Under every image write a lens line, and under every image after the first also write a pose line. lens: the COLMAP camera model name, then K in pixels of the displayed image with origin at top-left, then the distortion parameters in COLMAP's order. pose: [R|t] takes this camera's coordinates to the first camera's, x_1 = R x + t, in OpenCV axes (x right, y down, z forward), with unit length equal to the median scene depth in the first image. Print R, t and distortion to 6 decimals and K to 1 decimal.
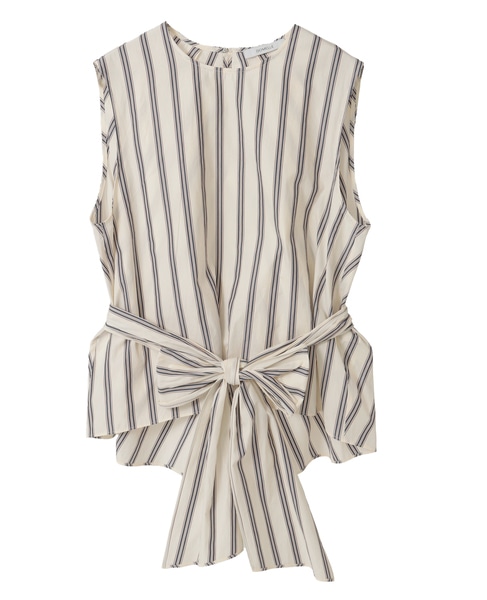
lens RADIAL K [[1375.1, 0, 243.5], [0, 1375.1, 300.0], [0, 0, 1]] dist [-0.089135, -0.365285]
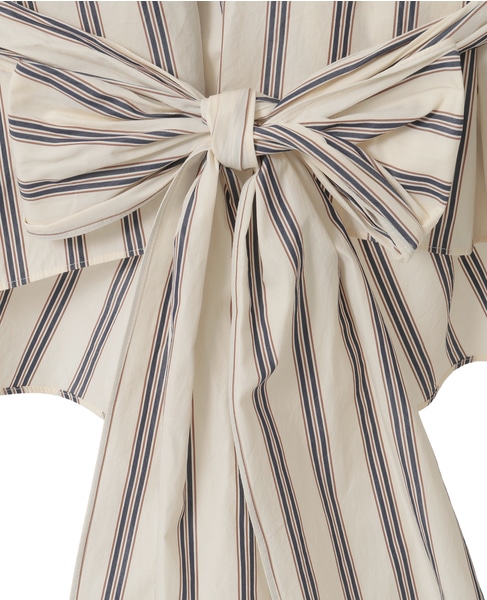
lens RADIAL K [[1021.6, 0, 243.5], [0, 1021.6, 300.0], [0, 0, 1]] dist [-0.069224, -0.016149]
pose [[0.999760, -0.017082, -0.013719, -0.003084], [0.018921, 0.988865, 0.147605, 0.056197], [0.011045, -0.147829, 0.988951, 0.739788]]
